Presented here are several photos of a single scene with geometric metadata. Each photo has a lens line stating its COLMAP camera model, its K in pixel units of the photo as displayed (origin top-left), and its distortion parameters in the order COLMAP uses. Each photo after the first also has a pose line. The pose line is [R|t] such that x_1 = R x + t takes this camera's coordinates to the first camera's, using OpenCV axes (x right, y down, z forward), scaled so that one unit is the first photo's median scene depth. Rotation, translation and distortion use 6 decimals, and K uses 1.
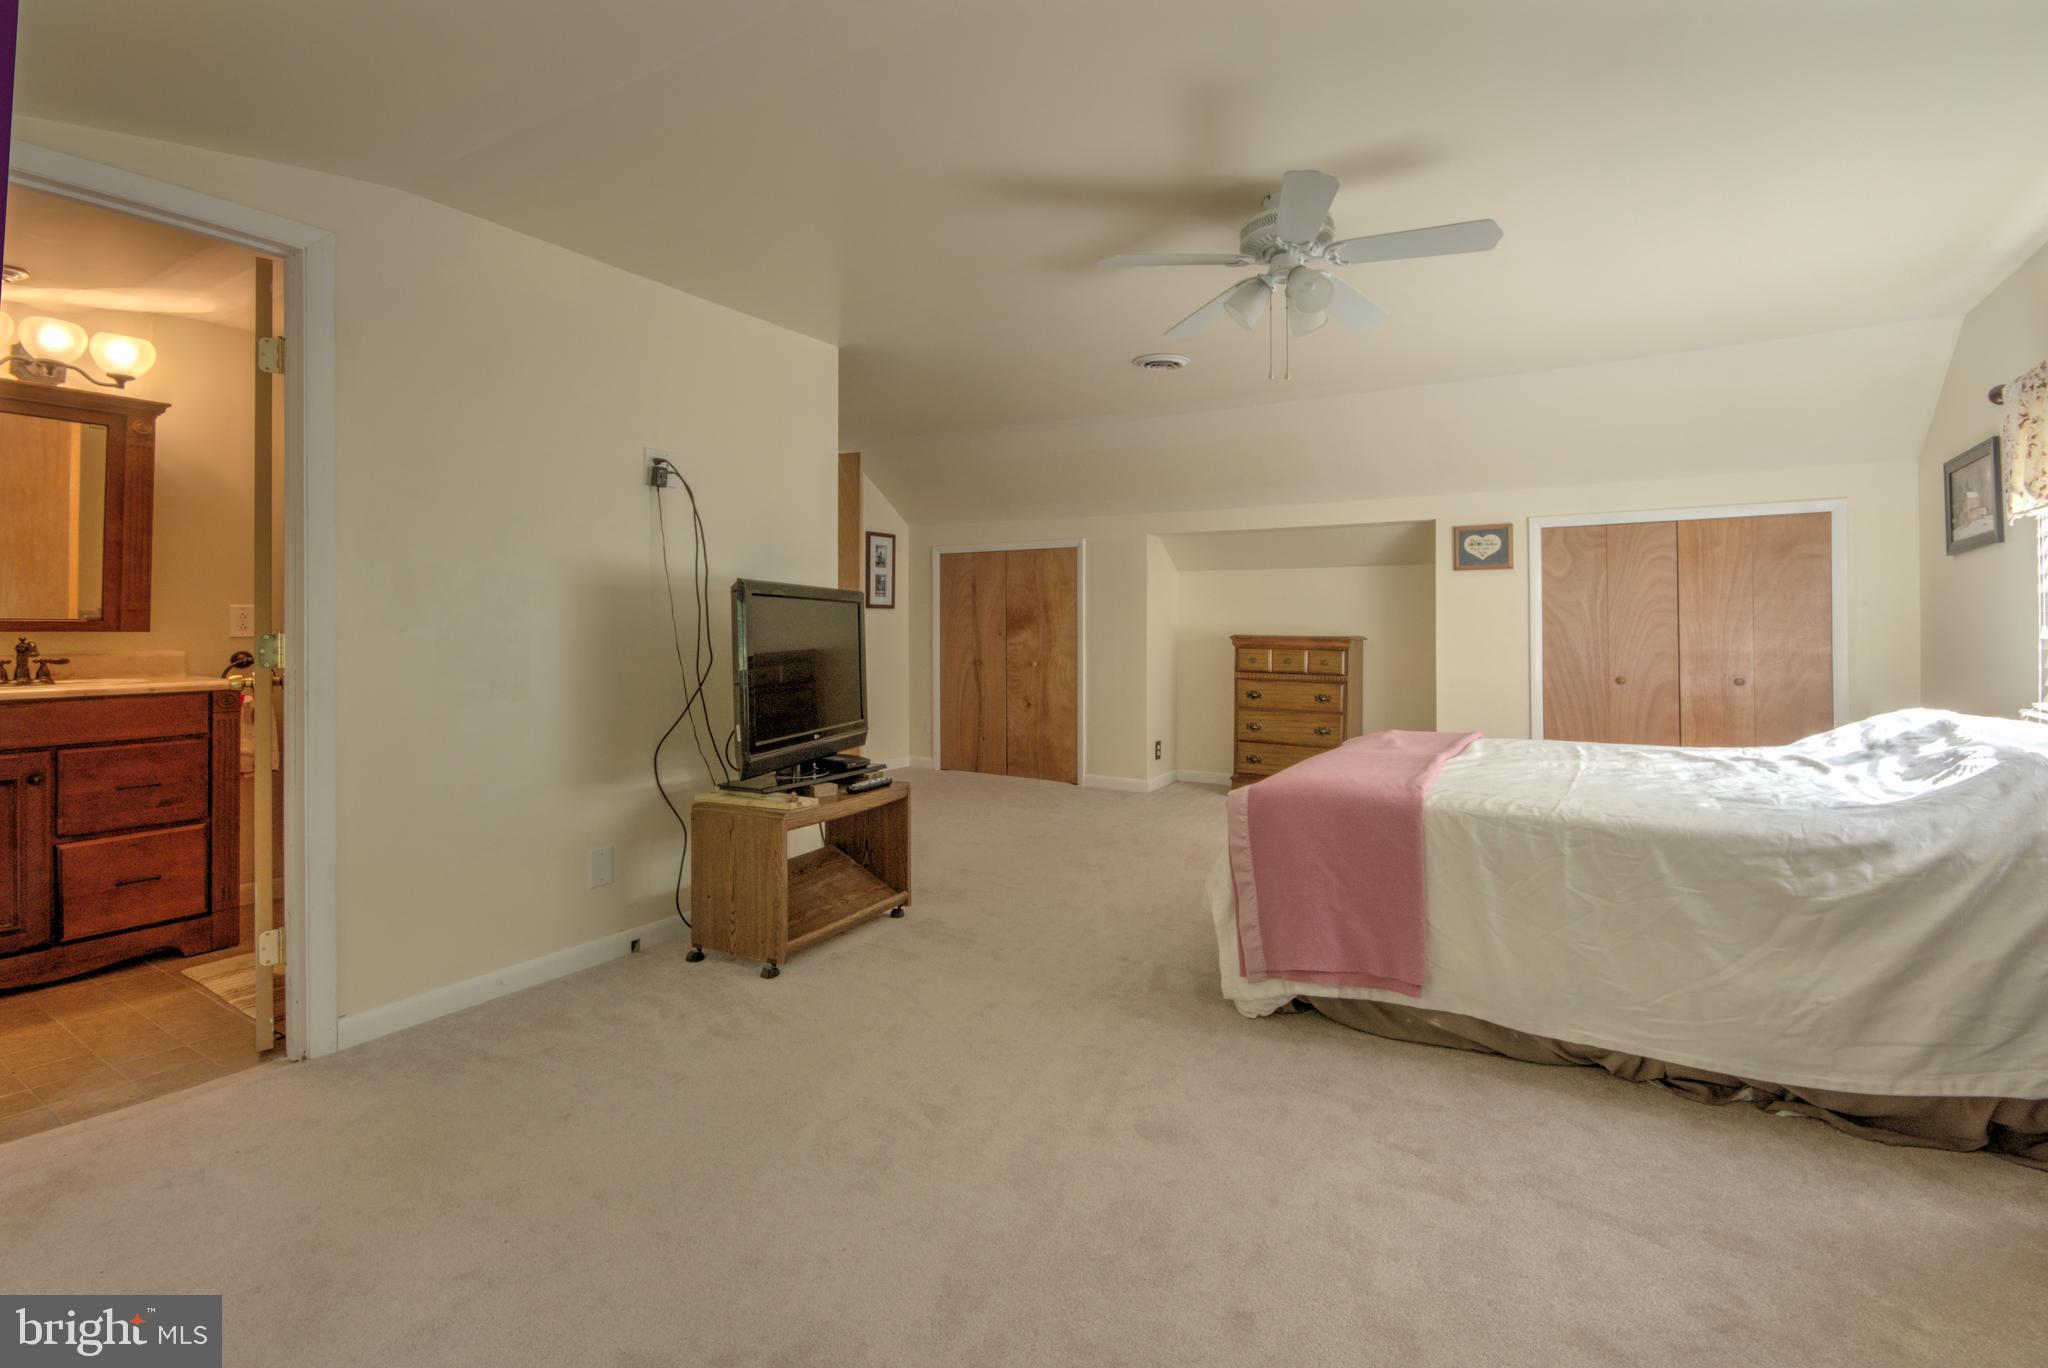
lens RADIAL K [[919.2, 0, 1026.5], [0, 919.2, 623.9], [0, 0, 1]] dist [0.000556, 0.000067]
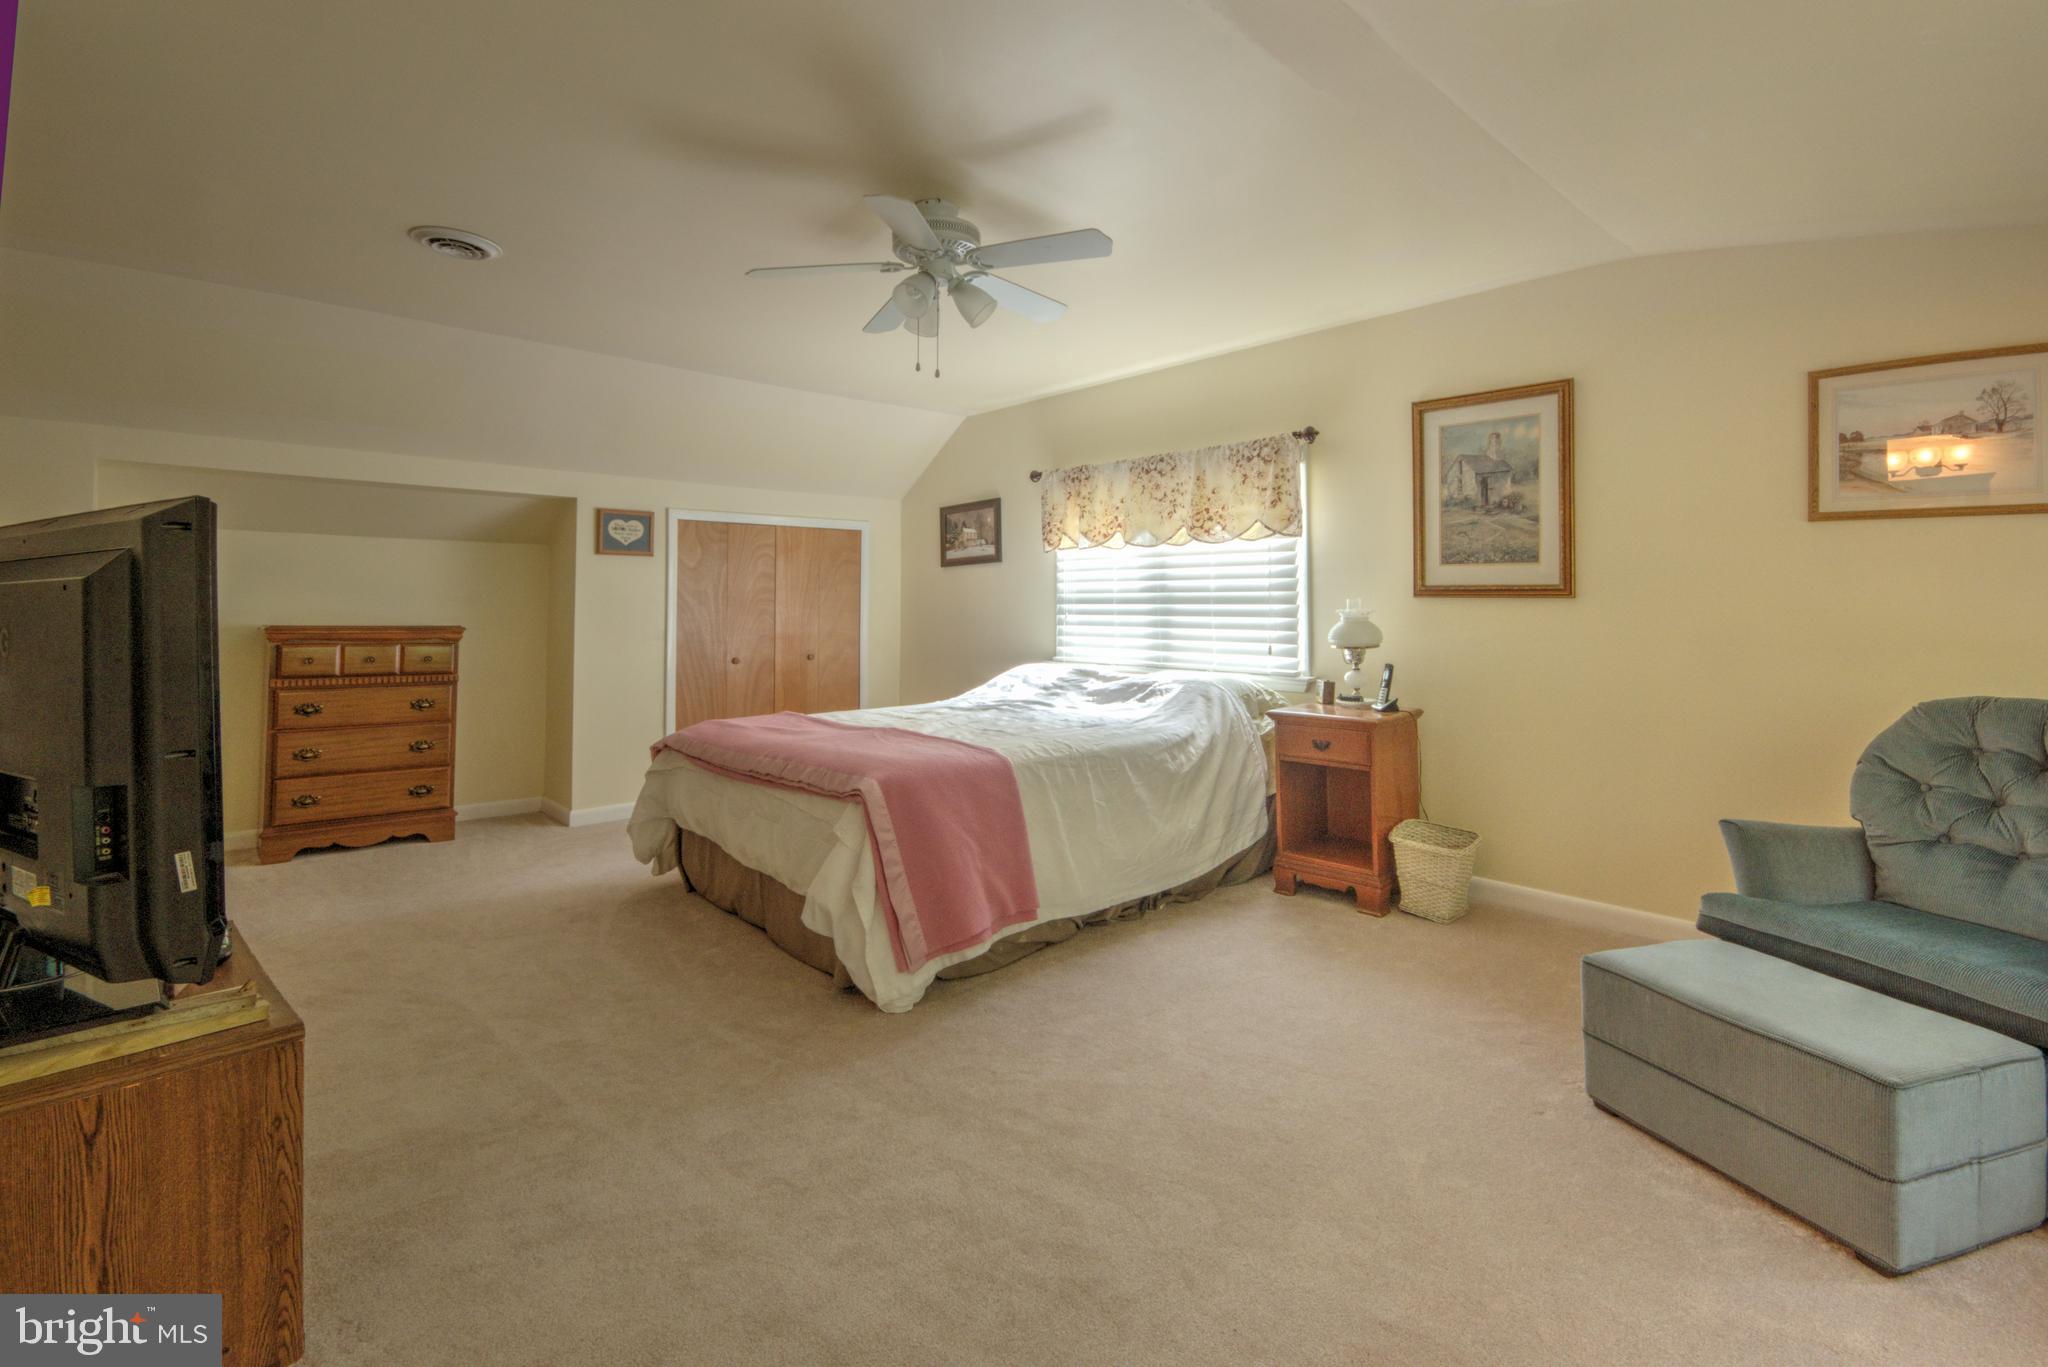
lens RADIAL K [[965.6, 0, 1025.1], [0, 965.6, 579.4], [0, 0, 1]] dist [-0.001398, -0.000070]
pose [[0.270293, 0.032806, 0.962219, -0.393504], [-0.002357, 0.999439, -0.033413, 0.000219], [-0.962775, 0.006764, 0.270219, 0.320149]]
